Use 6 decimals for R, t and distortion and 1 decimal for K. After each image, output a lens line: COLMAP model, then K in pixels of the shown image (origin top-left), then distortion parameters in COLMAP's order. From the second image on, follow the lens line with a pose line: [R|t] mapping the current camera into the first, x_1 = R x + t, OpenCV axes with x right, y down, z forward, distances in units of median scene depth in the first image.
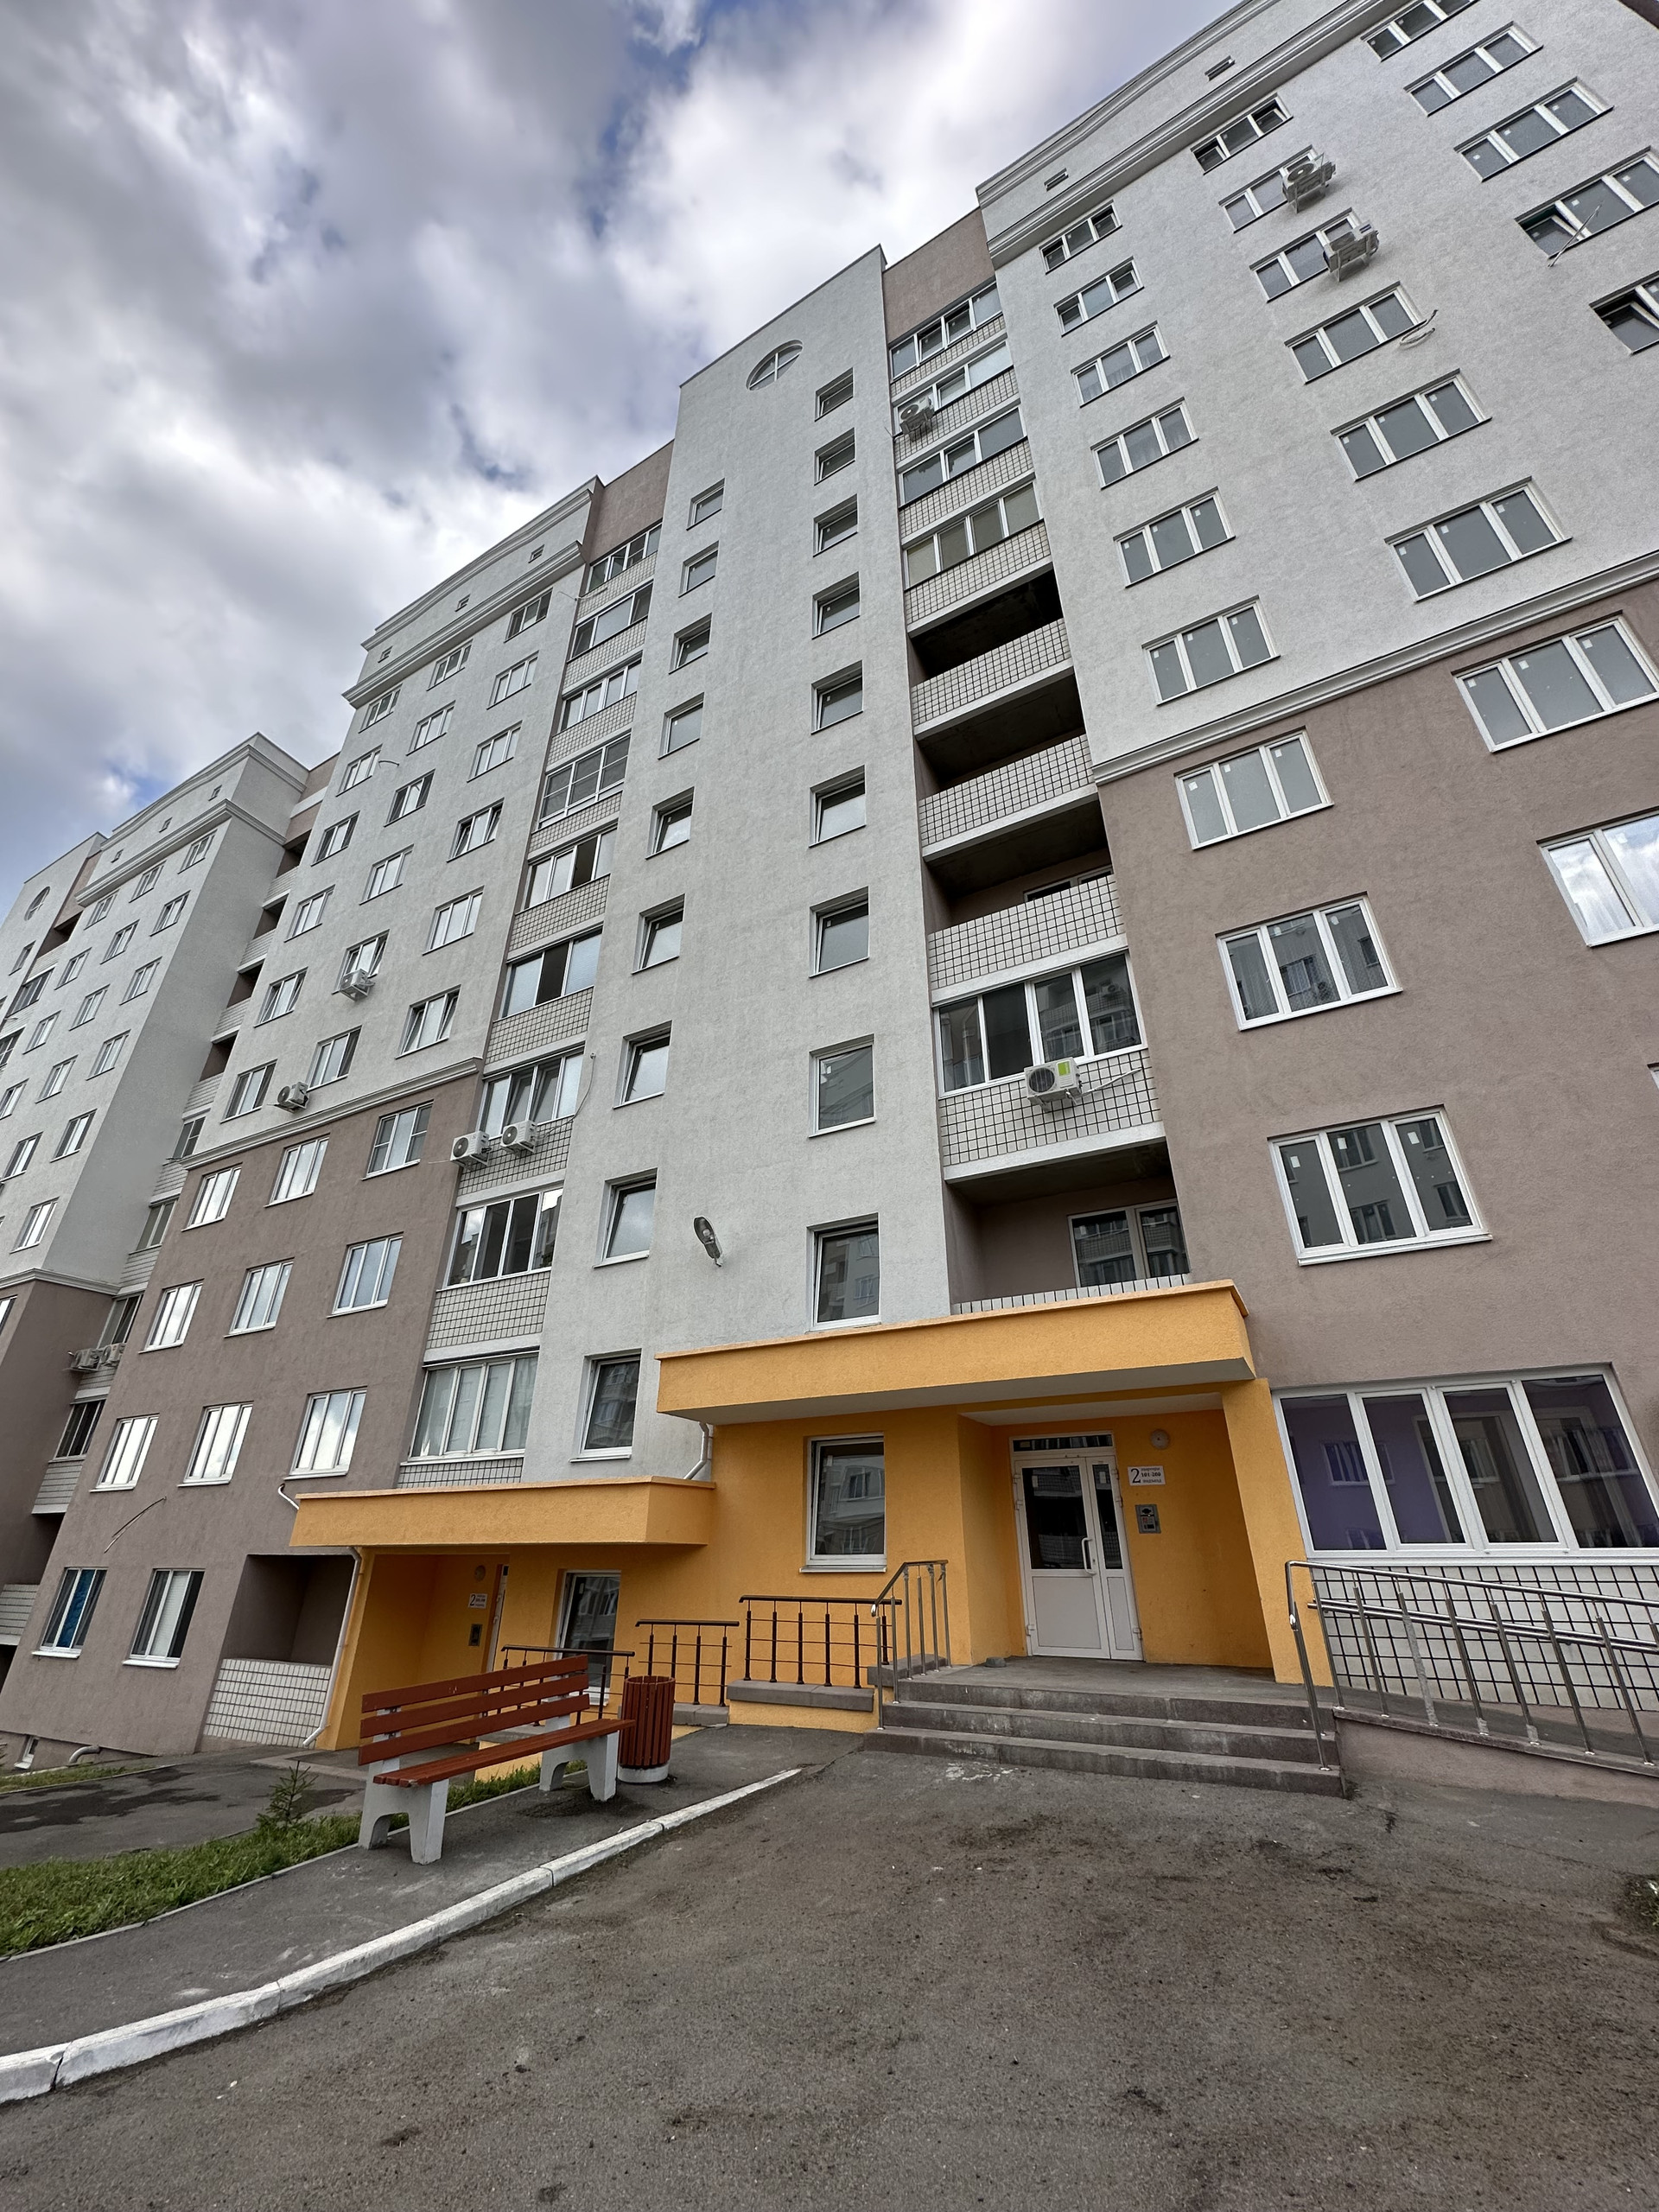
lens RADIAL K [[879.4, 0, 824.1], [0, 879.4, 1101.8], [0, 0, 1]] dist [-0.003742, 0.001188]
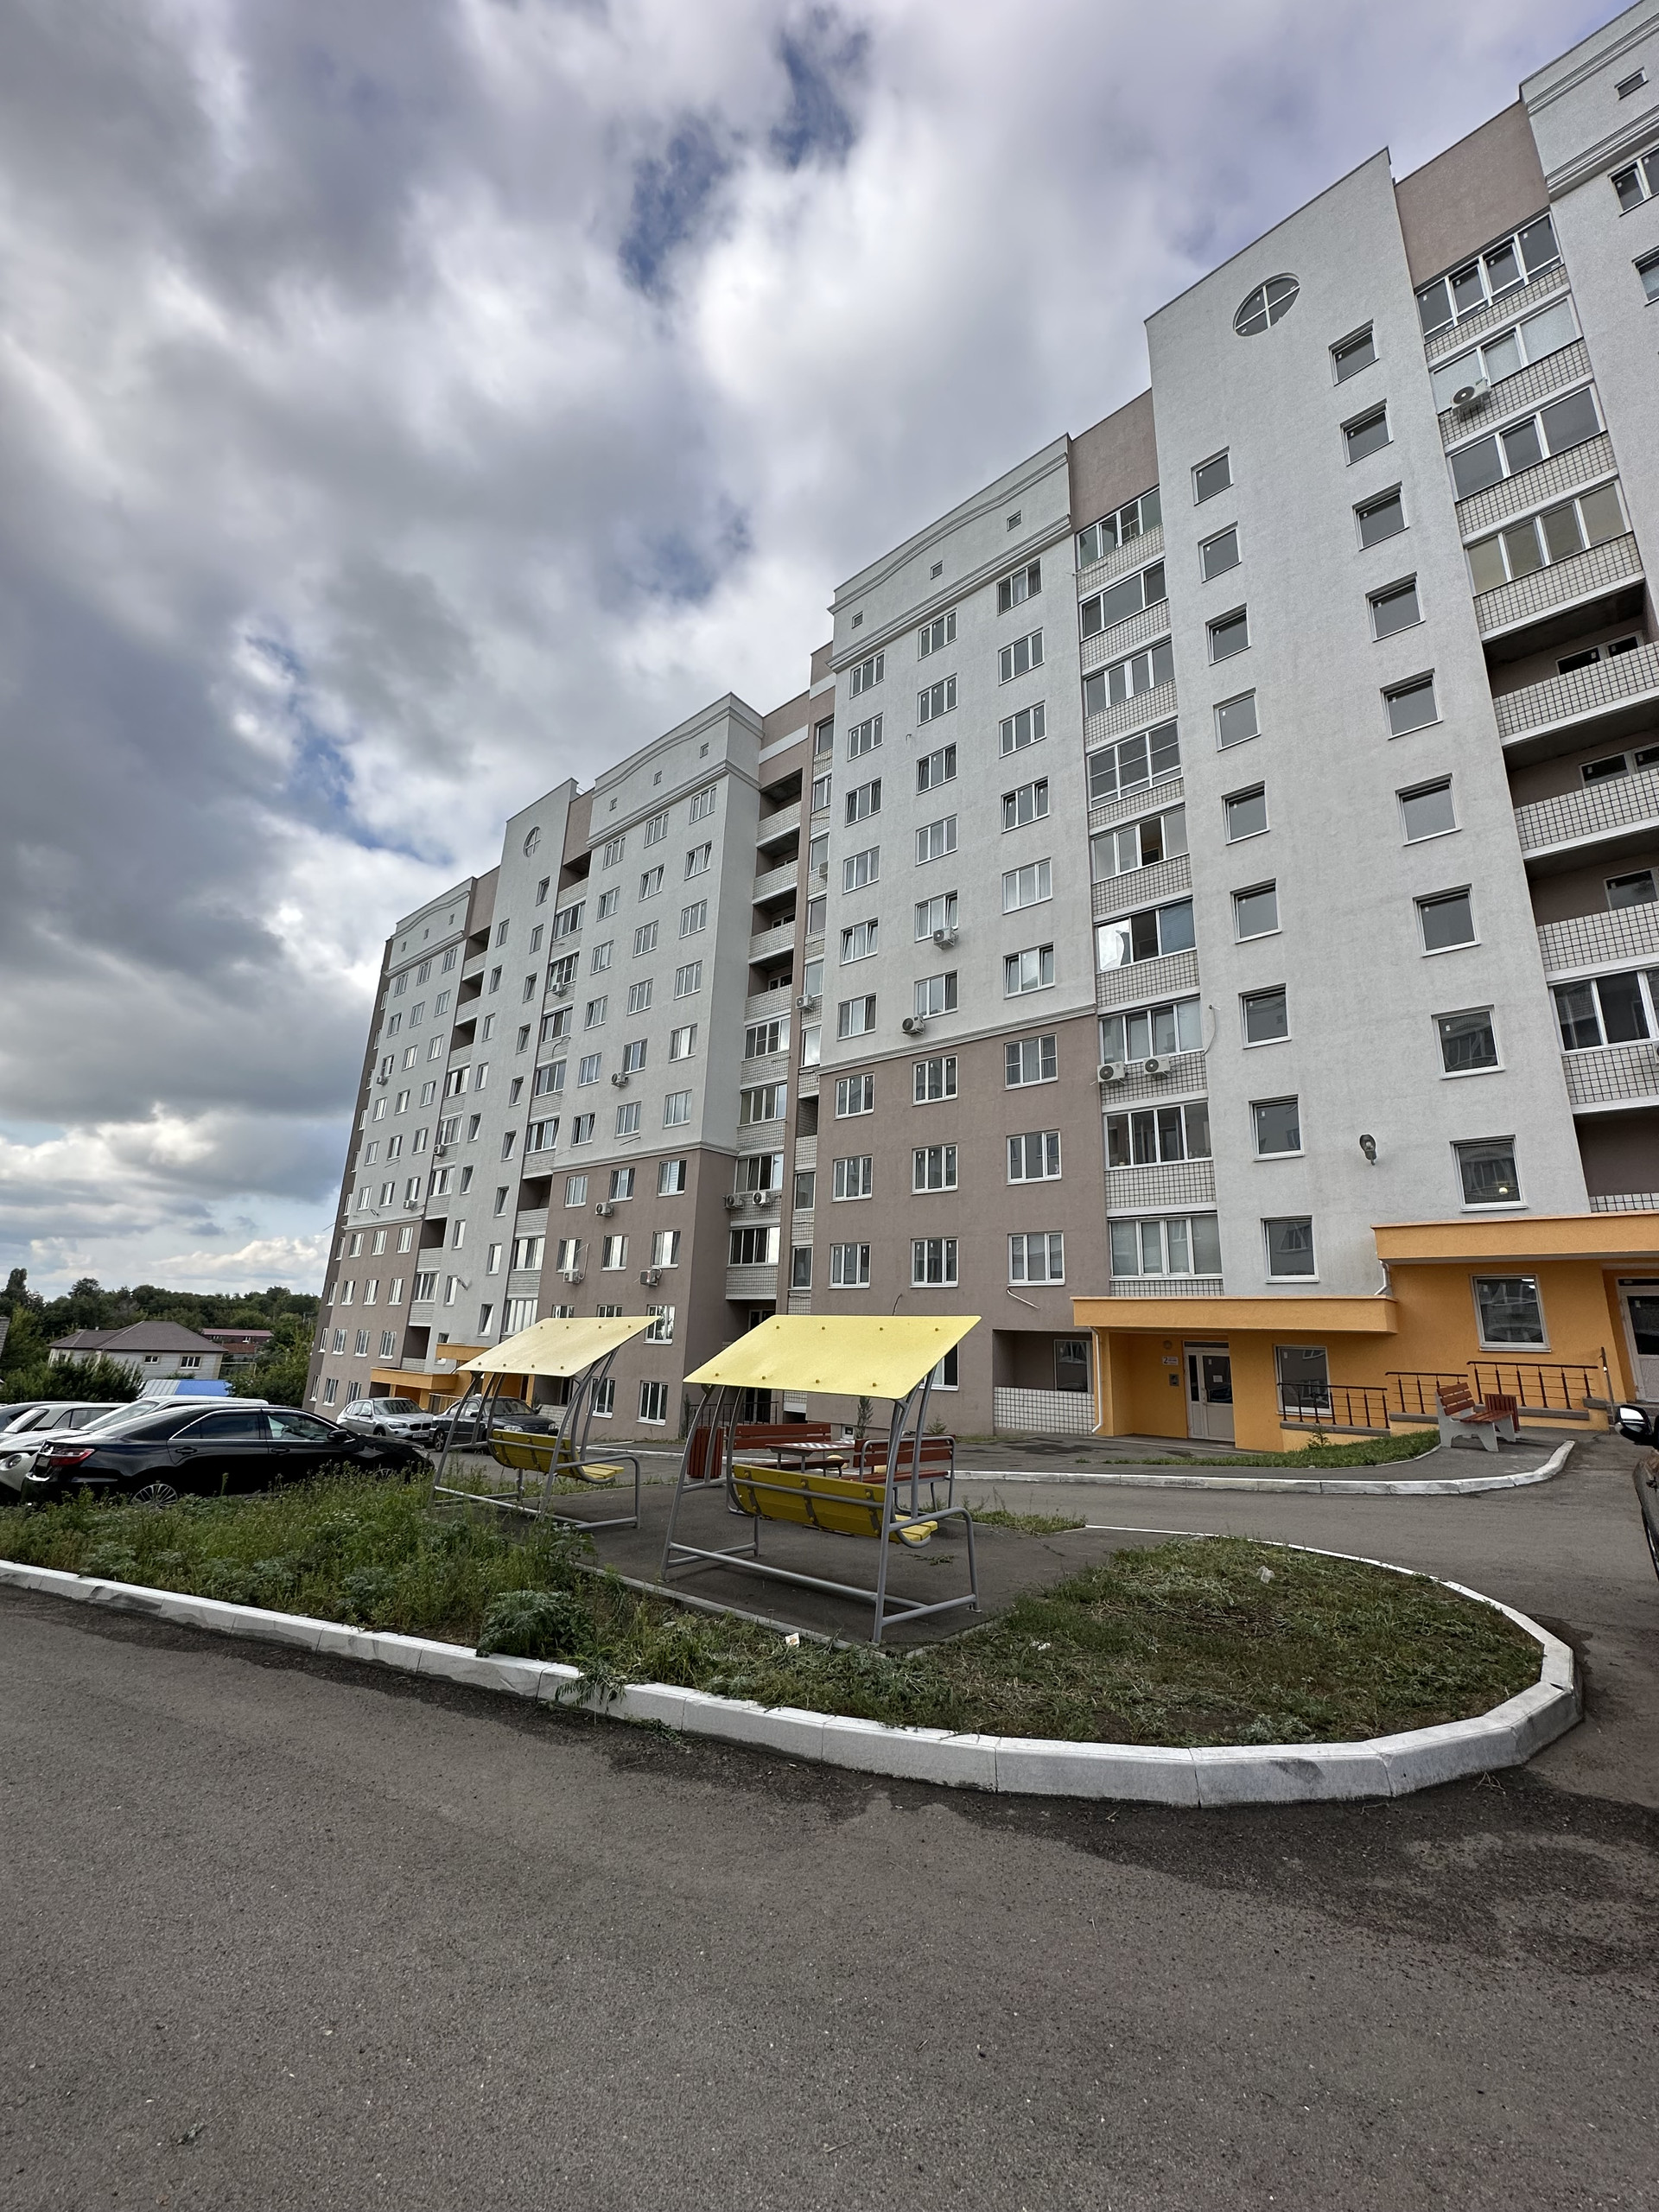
lens RADIAL K [[879.4, 0, 829.2], [0, 879.4, 1101.4], [0, 0, 1]] dist [-0.003742, 0.001188]
pose [[0.978593, -0.018373, -0.204986, -0.557031], [0.060472, 0.977711, 0.201060, -0.216606], [0.196723, -0.209152, 0.957891, -0.473447]]
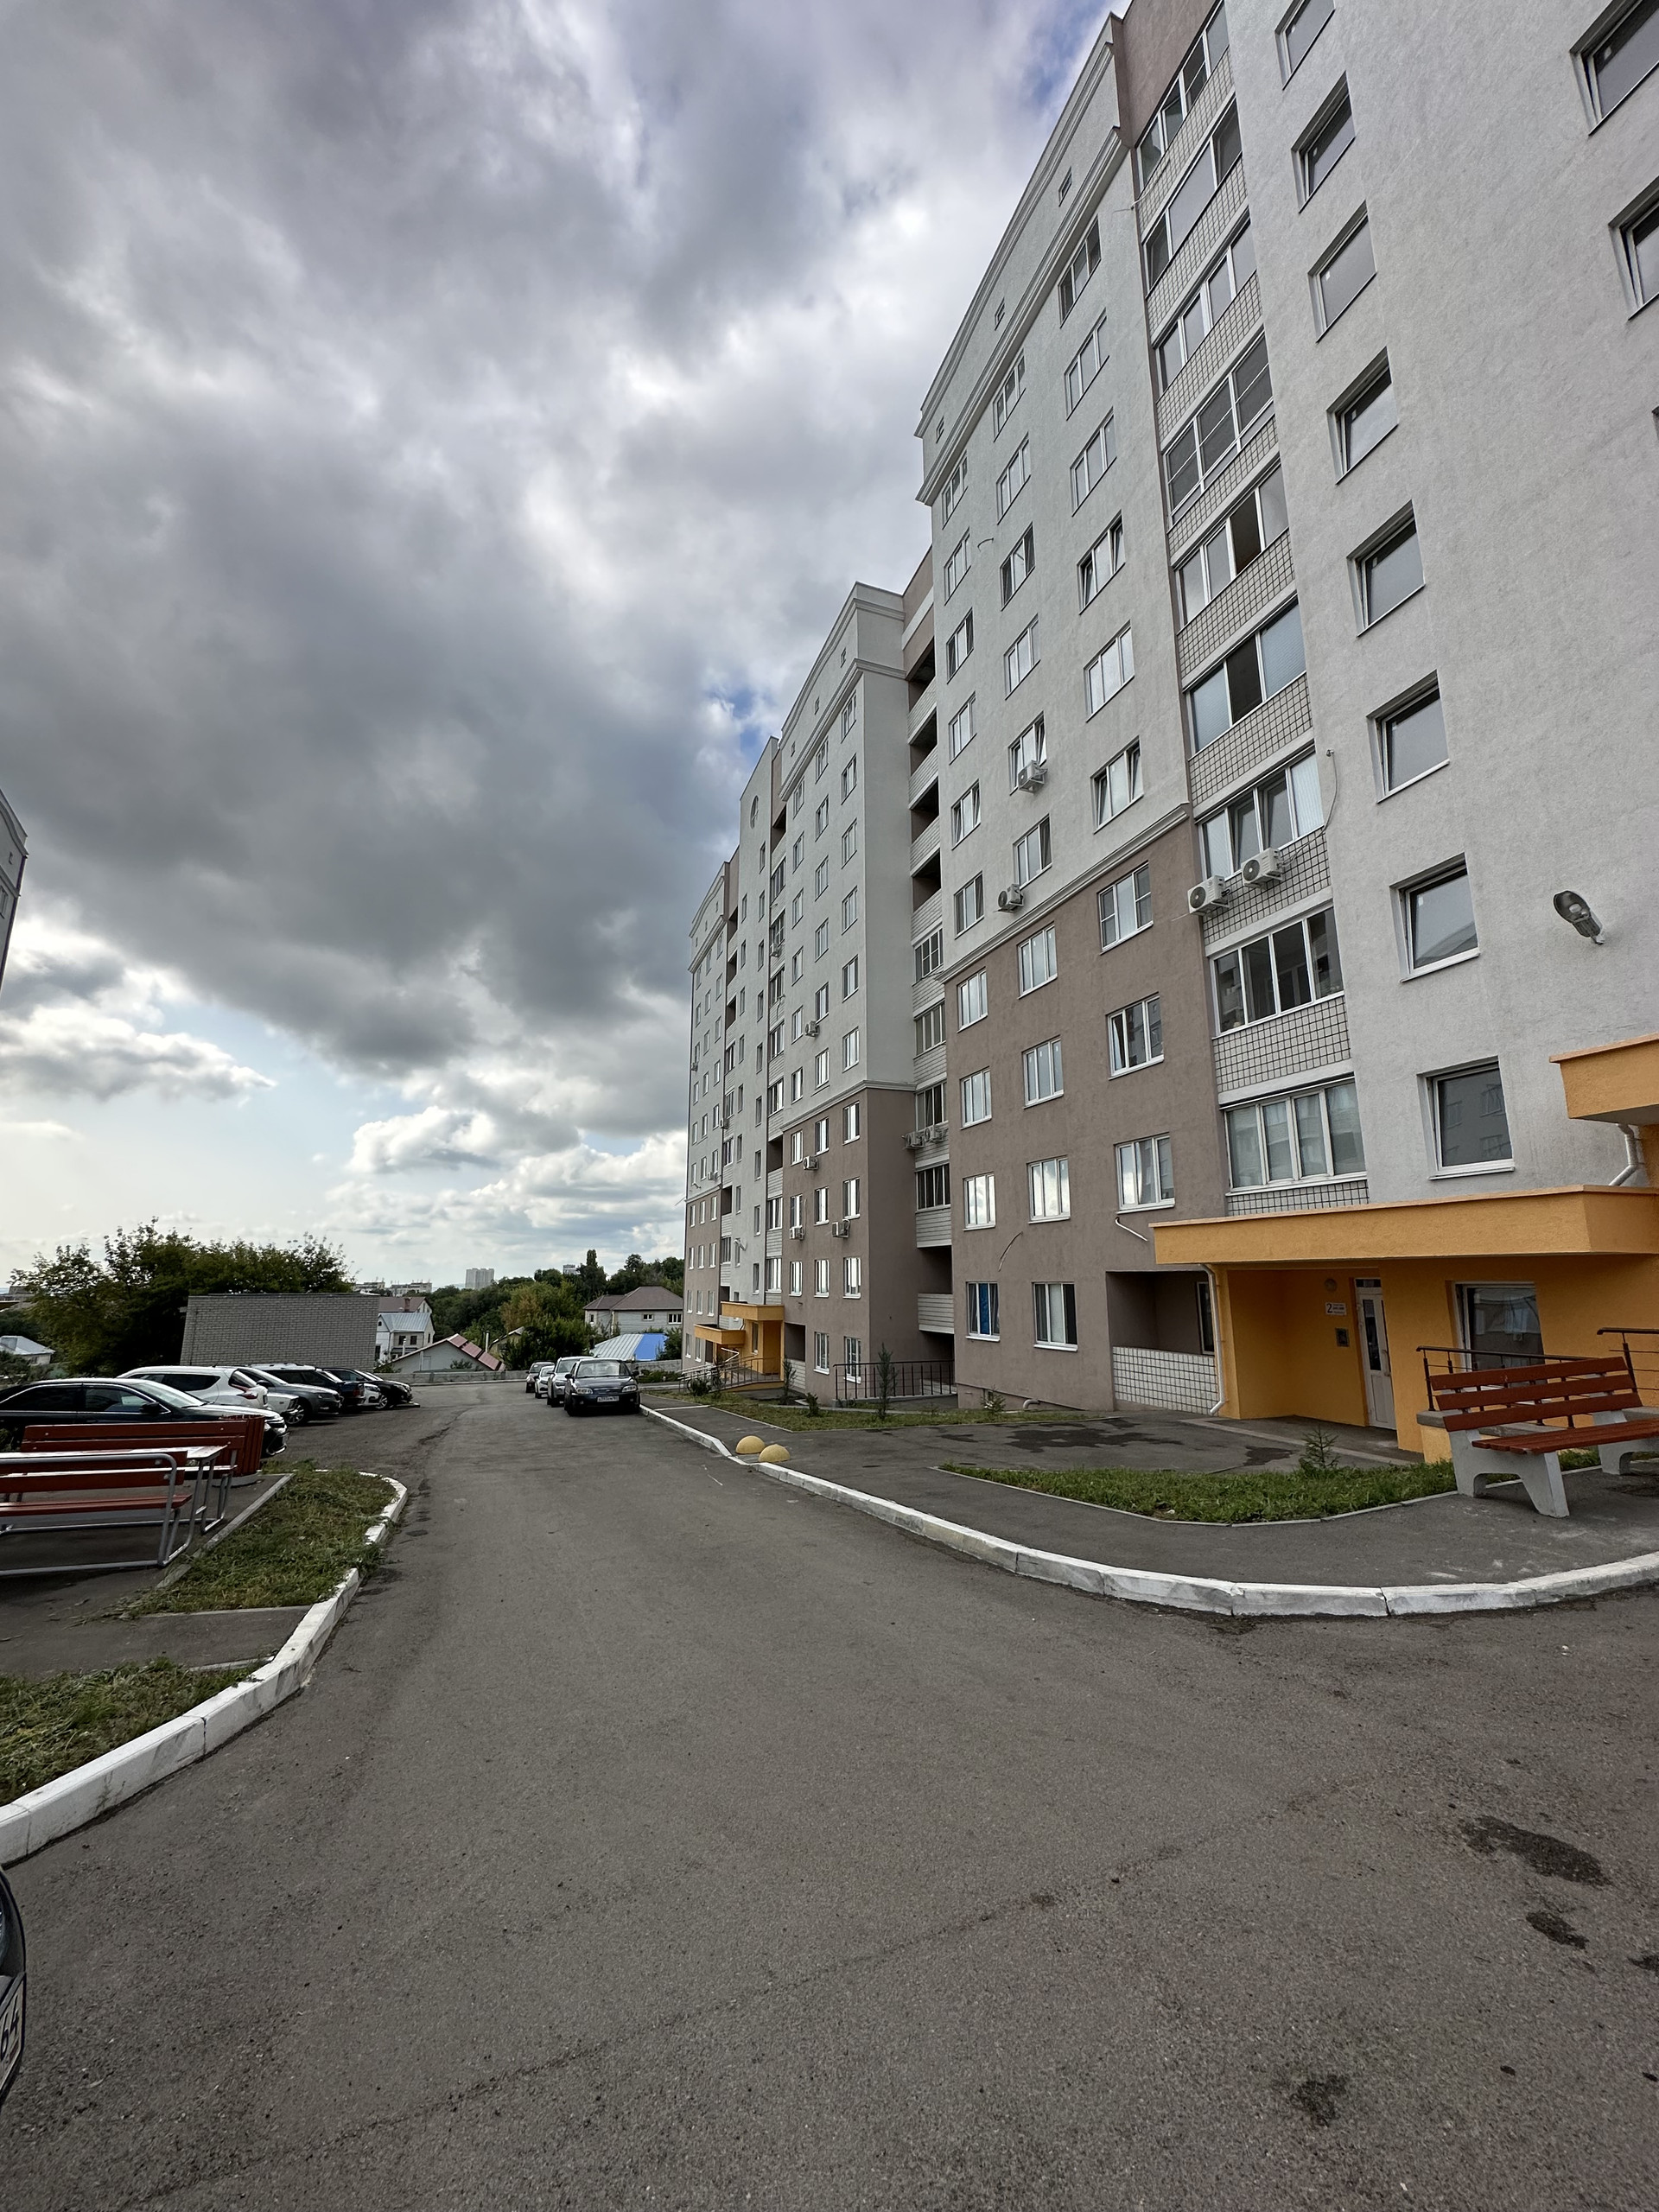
lens RADIAL K [[879.4, 0, 831.0], [0, 879.4, 1103.5], [0, 0, 1]] dist [-0.003742, 0.001188]
pose [[0.754175, -0.129808, -0.643715, -0.116579], [0.303908, 0.937966, 0.166914, -0.020856], [0.582116, -0.321513, 0.746840, -0.053711]]
